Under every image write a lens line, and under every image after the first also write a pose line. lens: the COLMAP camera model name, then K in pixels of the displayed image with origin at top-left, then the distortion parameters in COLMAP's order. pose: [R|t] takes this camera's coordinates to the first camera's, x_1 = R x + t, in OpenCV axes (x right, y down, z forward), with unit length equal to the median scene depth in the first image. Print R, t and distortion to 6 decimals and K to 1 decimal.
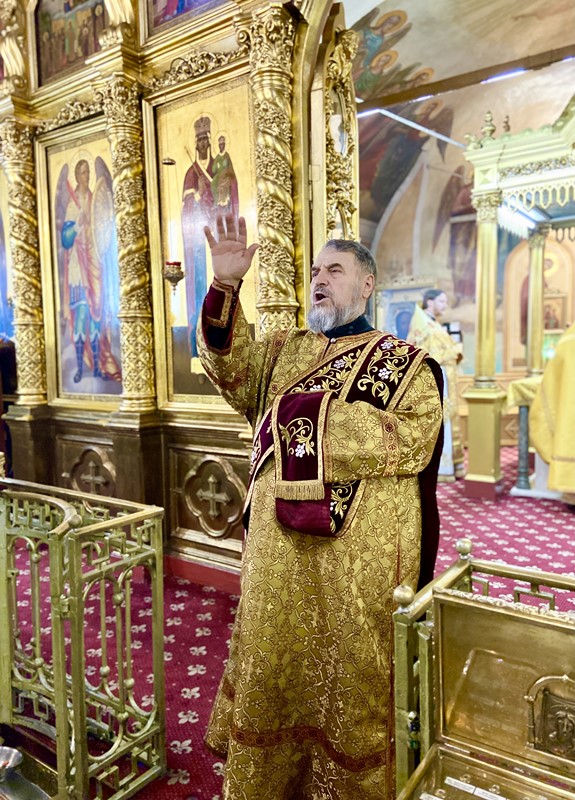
lens RADIAL K [[600.5, 0, 299.1], [0, 600.5, 398.5], [0, 0, 1]] dist [0.037170, -0.006324]
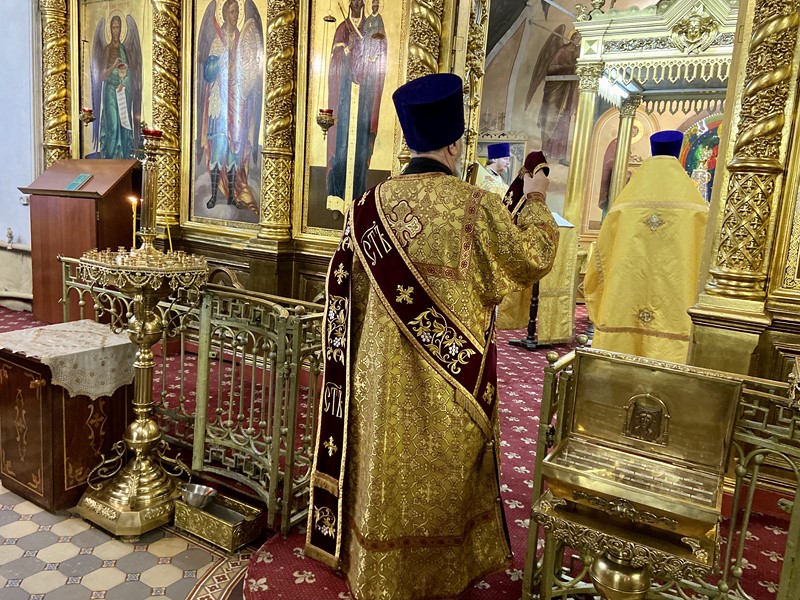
lens RADIAL K [[616.1, 0, 400.0], [0, 616.1, 300.0], [0, 0, 1]] dist [0.092726, -0.123104]
pose [[0.994754, 0.076913, 0.067443, -0.103832], [-0.082547, 0.992942, 0.085165, 0.016944], [-0.060417, -0.090286, 0.994082, -0.182216]]
